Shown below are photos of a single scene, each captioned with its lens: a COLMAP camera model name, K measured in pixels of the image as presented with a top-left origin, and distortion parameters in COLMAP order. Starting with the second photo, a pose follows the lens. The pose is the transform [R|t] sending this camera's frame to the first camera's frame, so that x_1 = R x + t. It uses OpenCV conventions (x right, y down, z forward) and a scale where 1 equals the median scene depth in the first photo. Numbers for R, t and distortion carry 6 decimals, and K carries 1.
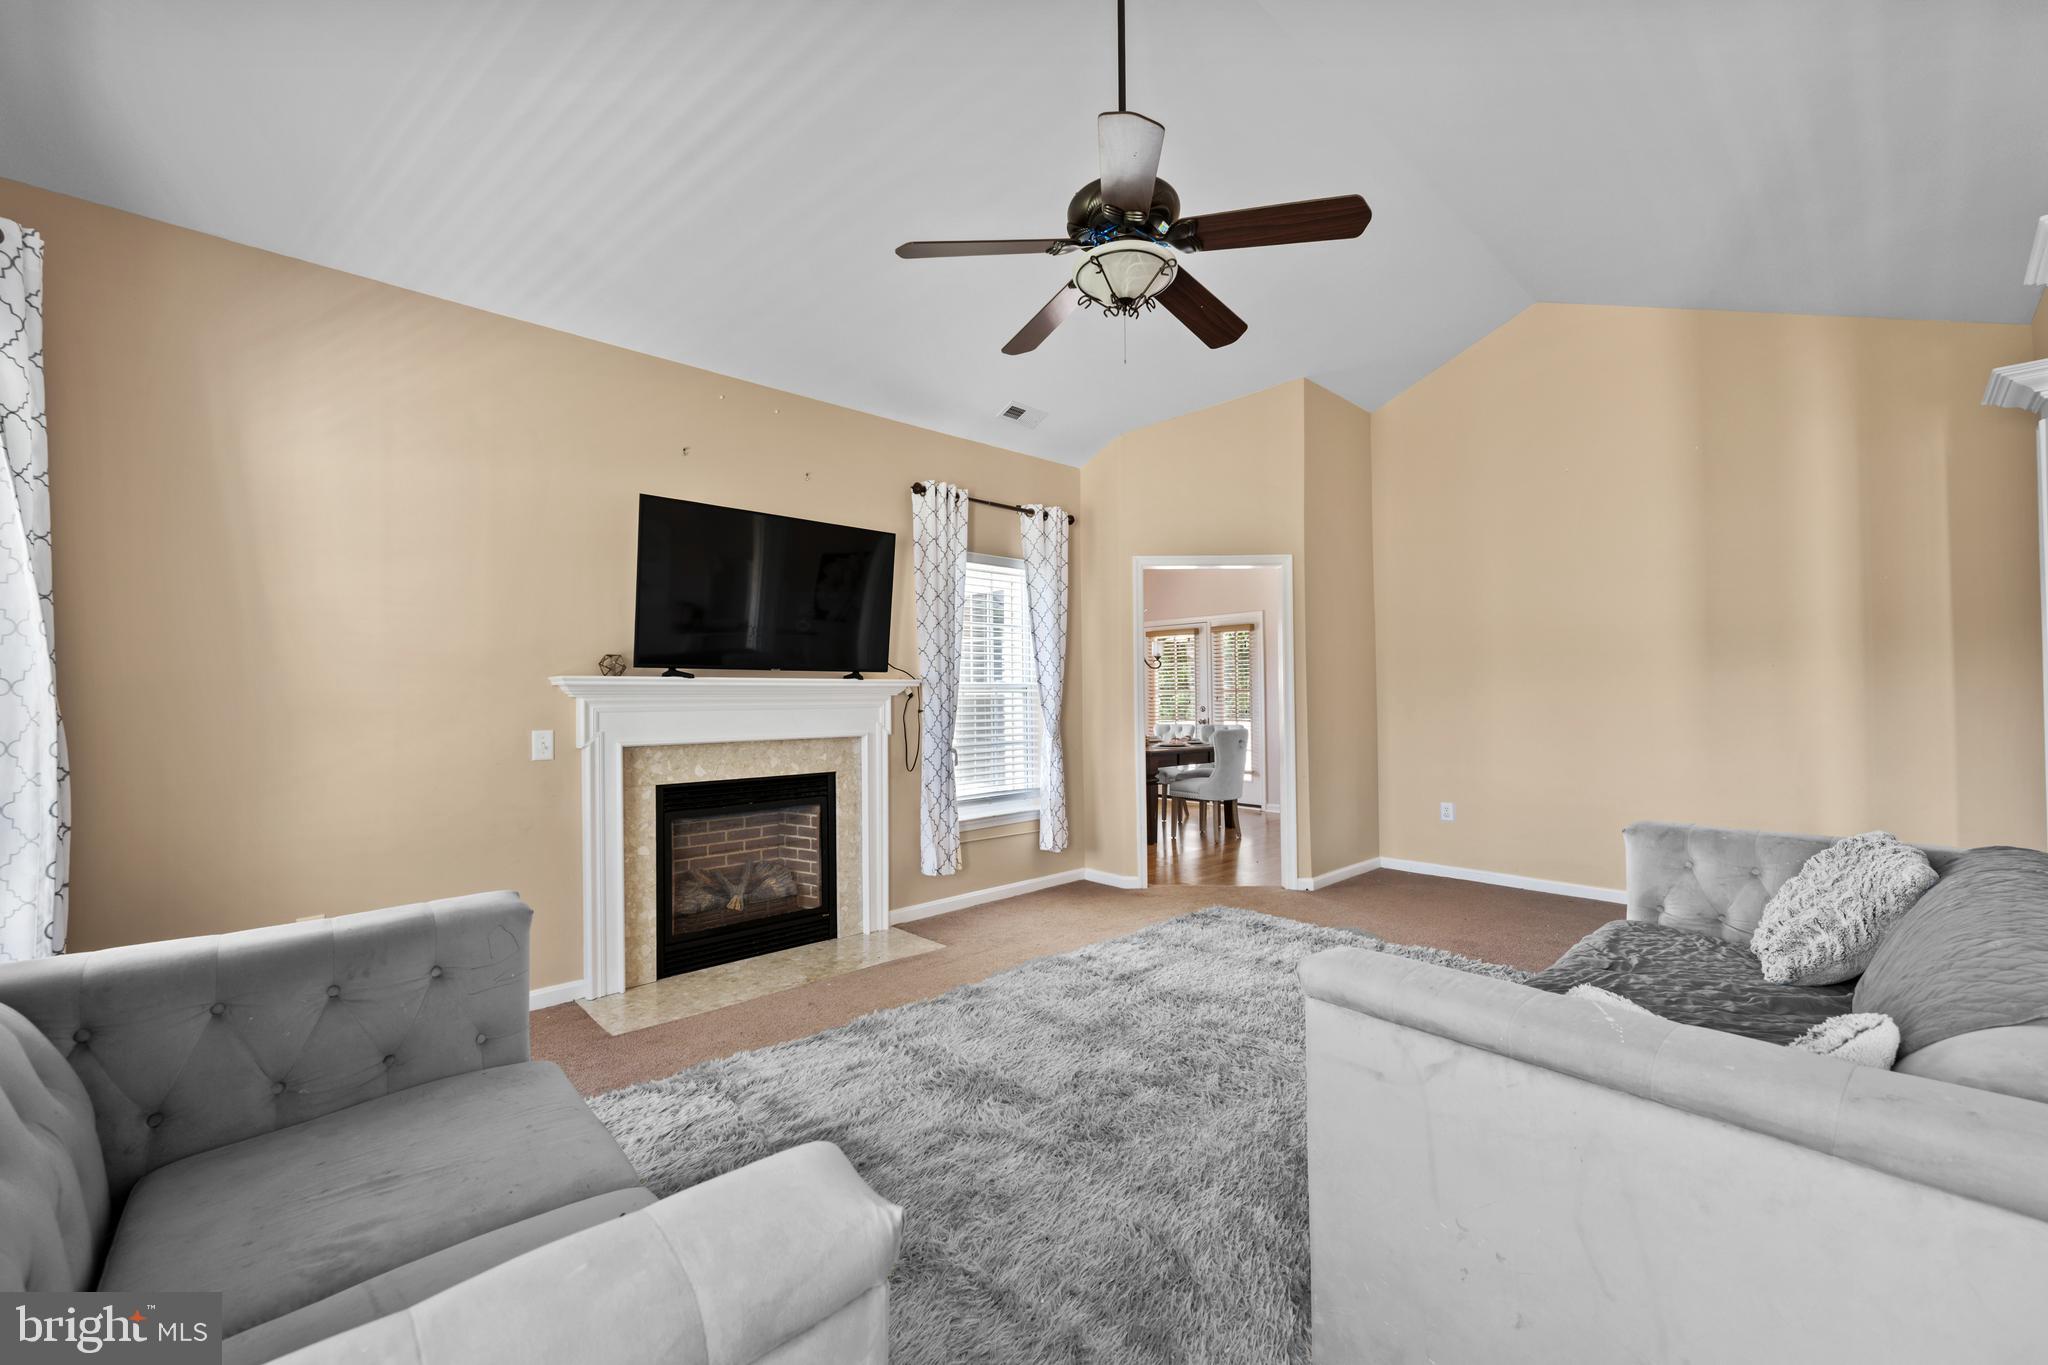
lens RADIAL K [[814.3, 0, 1021.8], [0, 814.3, 688.2], [0, 0, 1]] dist [0.004146, -0.000610]
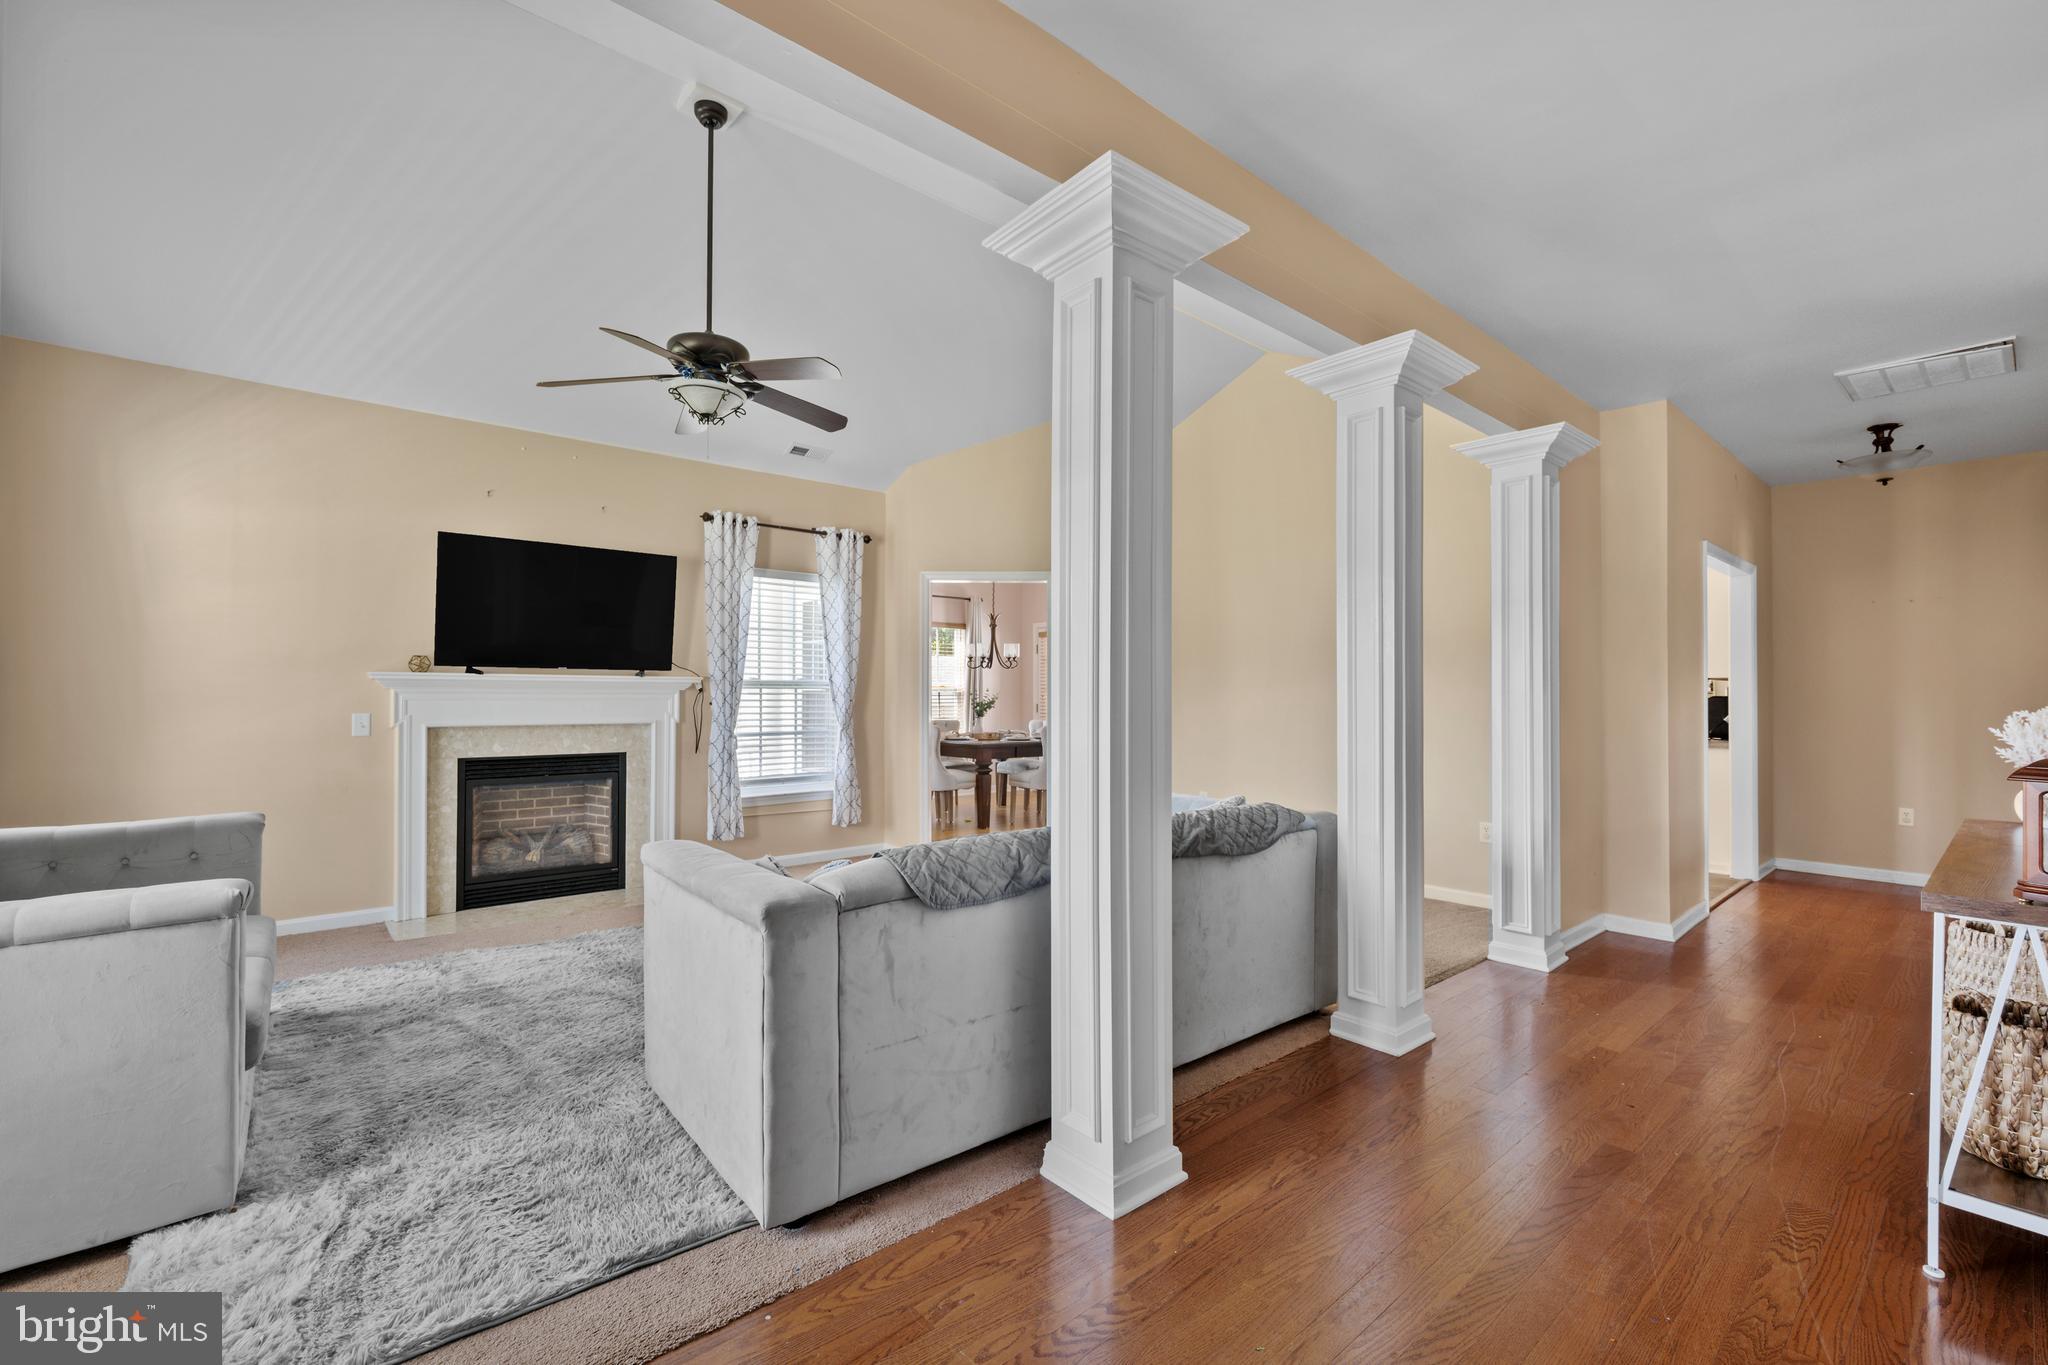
lens RADIAL K [[874.5, 0, 1025.9], [0, 874.5, 686.9], [0, 0, 1]] dist [-0.000123, 0.001314]
pose [[0.999261, 0.011102, -0.036806, 0.417246], [-0.011016, 0.999936, 0.002549, -0.004861], [0.036832, -0.002141, 0.999319, -0.283986]]
